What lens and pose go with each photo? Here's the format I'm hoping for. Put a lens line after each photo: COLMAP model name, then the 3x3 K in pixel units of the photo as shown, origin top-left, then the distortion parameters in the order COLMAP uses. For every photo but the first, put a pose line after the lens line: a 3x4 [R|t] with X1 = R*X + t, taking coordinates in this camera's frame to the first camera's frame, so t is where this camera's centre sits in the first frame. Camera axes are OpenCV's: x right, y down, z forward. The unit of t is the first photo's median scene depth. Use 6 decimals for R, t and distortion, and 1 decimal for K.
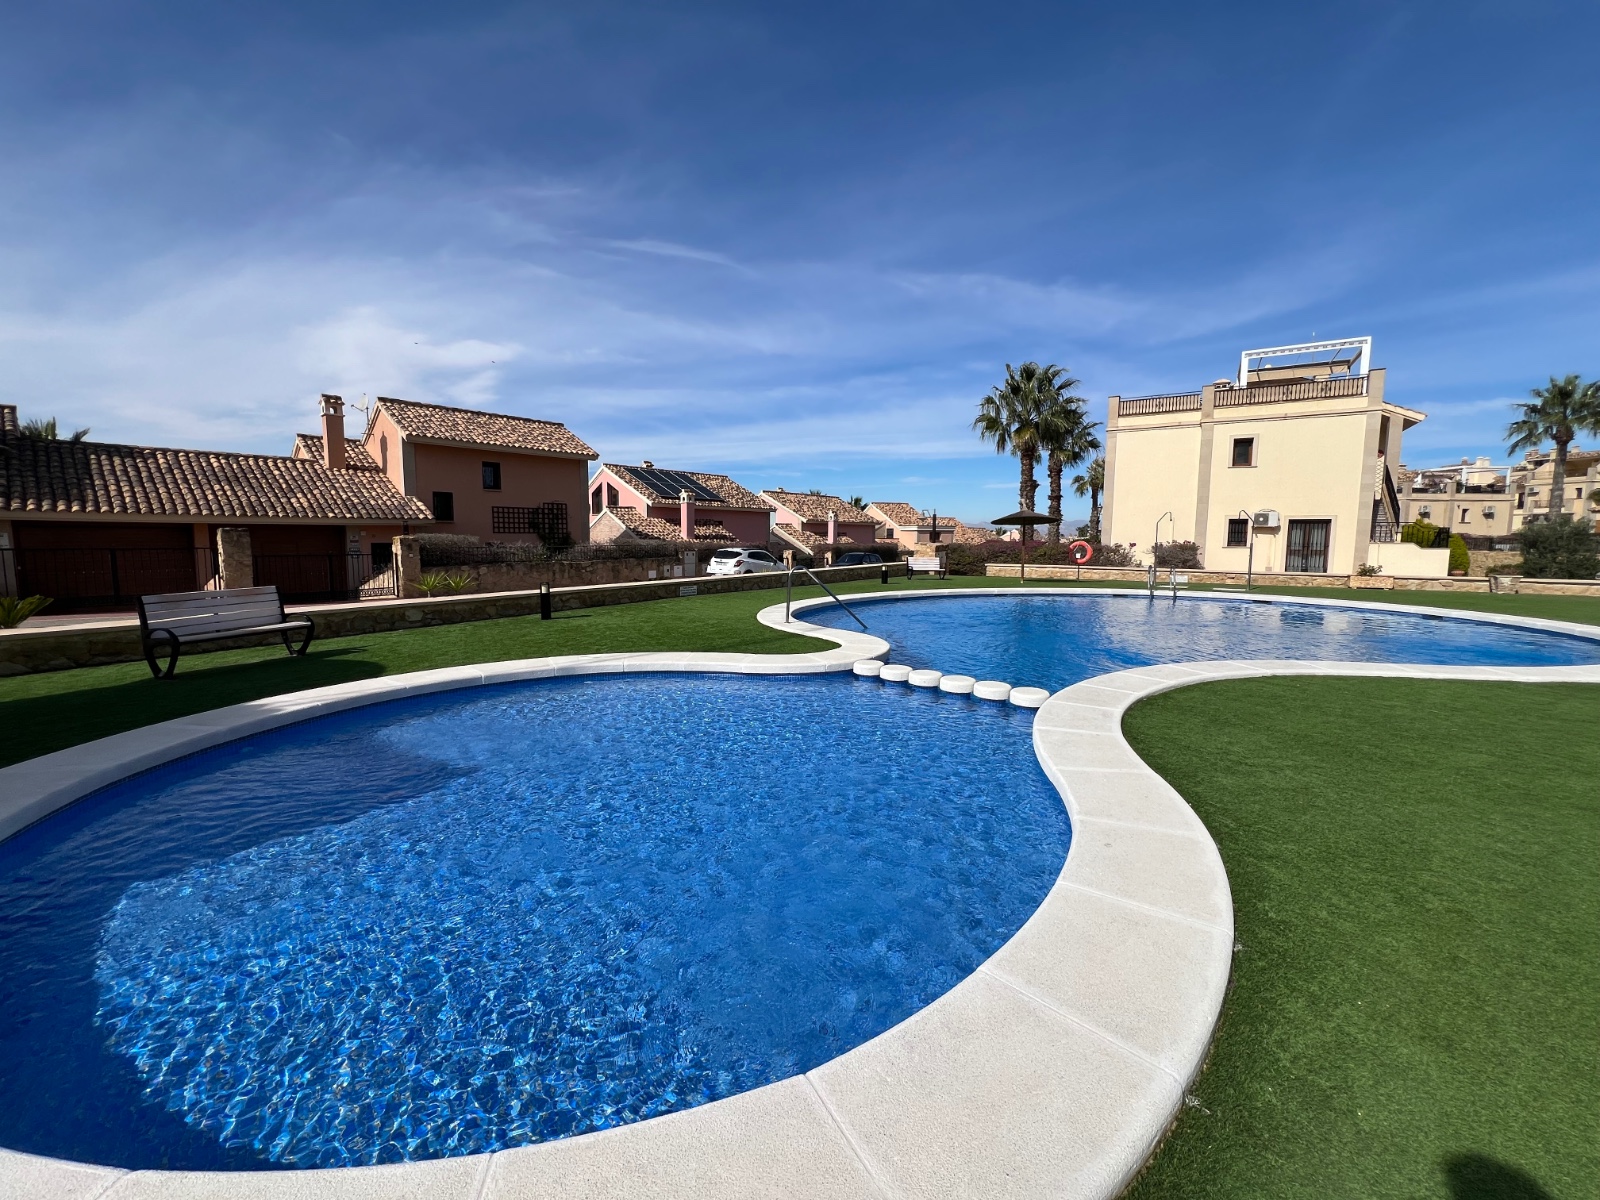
lens RADIAL K [[638.5, 0, 799.6], [0, 638.5, 594.2], [0, 0, 1]] dist [-0.002947, 0.000509]
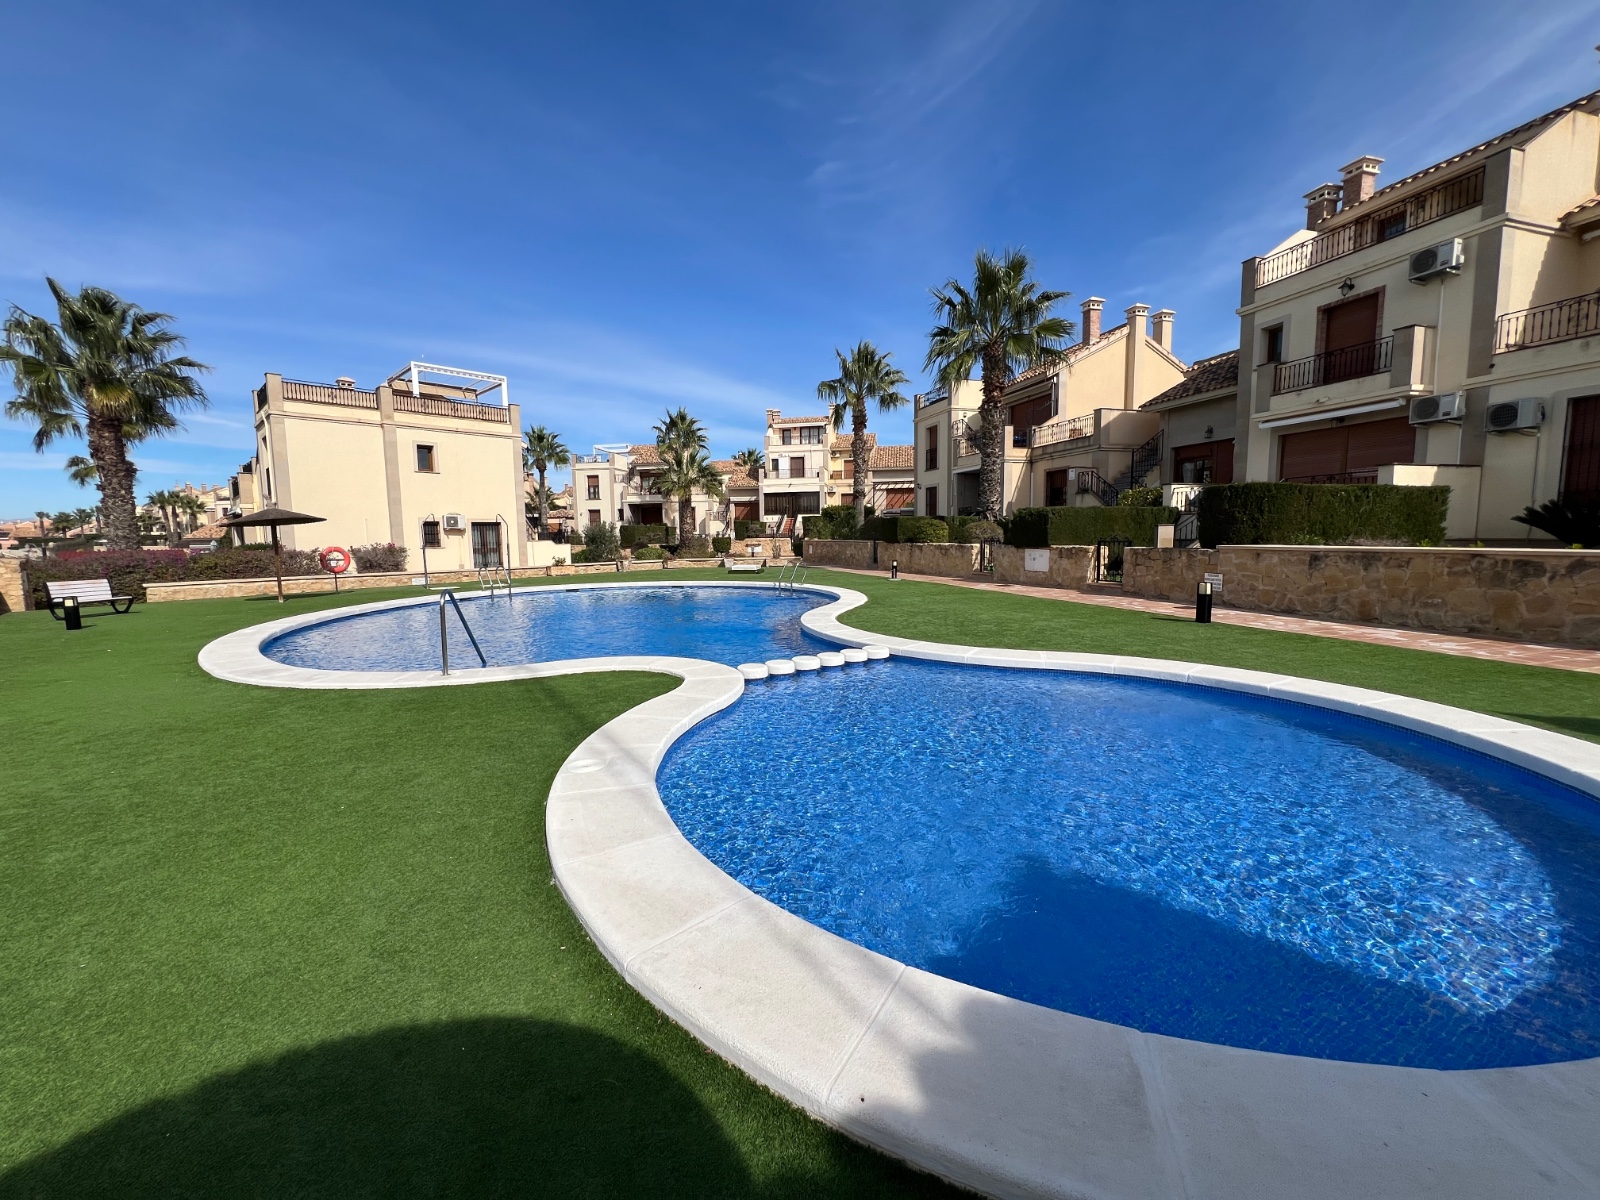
lens RADIAL K [[638.5, 0, 800.6], [0, 638.5, 601.7], [0, 0, 1]] dist [-0.002947, 0.000509]
pose [[0.192473, -0.115682, 0.974460, -0.248040], [0.103661, 0.989868, 0.097036, -0.025470], [-0.975812, 0.082336, 0.202515, 0.200154]]
